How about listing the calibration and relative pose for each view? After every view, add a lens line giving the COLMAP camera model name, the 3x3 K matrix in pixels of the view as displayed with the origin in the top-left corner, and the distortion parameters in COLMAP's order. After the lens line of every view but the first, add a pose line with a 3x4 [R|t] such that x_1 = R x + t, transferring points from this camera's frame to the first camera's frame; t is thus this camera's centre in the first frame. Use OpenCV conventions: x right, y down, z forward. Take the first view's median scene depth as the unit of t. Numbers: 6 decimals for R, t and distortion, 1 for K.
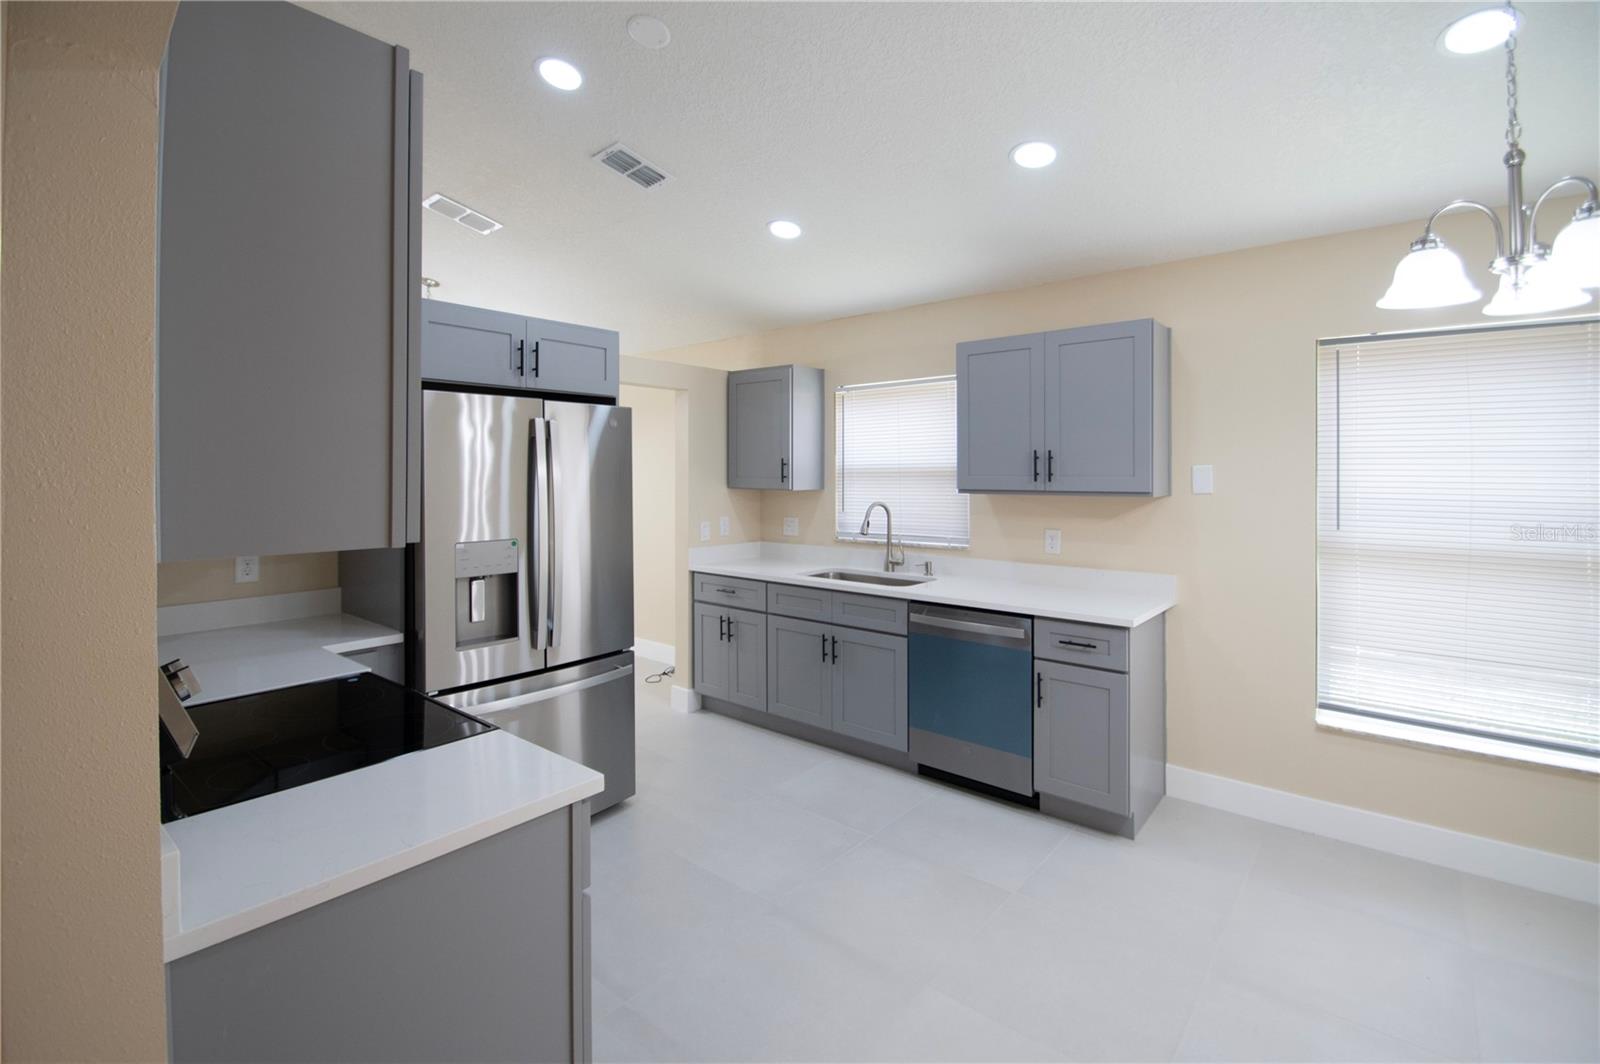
lens RADIAL K [[723.5, 0, 722.6], [0, 723.5, 470.7], [0, 0, 1]] dist [0.000920, 0.000022]
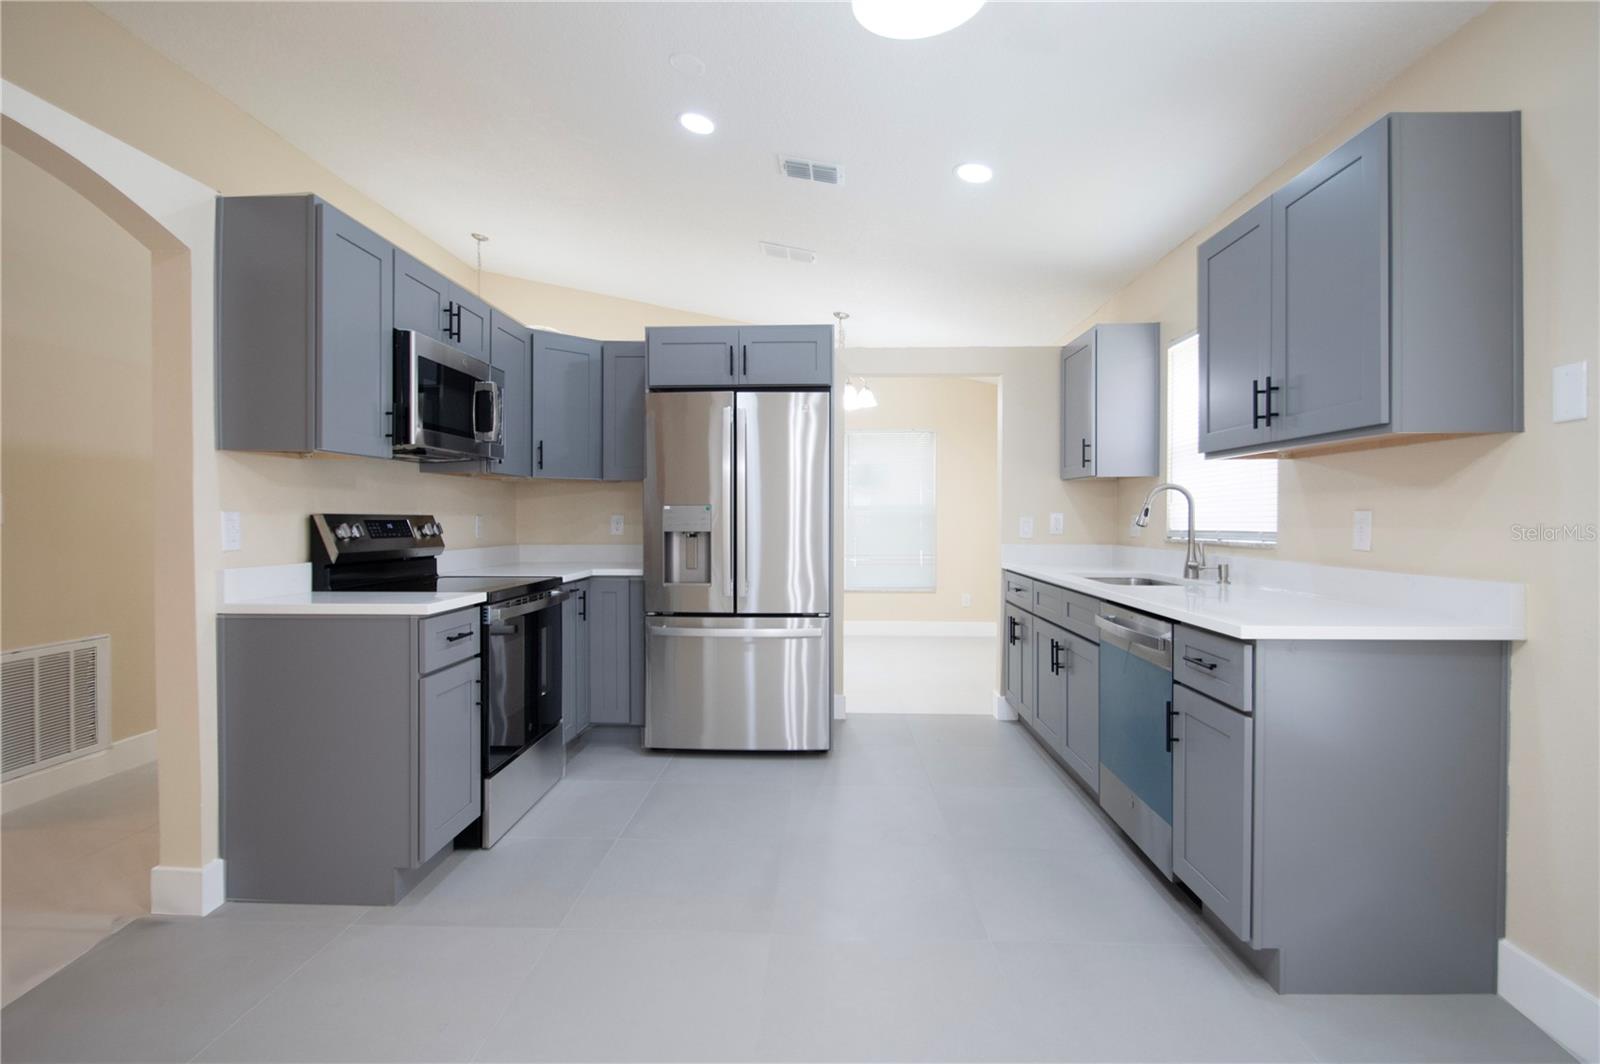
lens RADIAL K [[731.5, 0, 800.0], [0, 731.5, 532.0], [0, 0, 1]] dist [-0.000601, -0.000547]
pose [[0.639442, 0.020277, -0.768572, 0.606786], [-0.005955, 0.999753, 0.021421, 0.085983], [0.768816, -0.009121, 0.639405, 0.232689]]
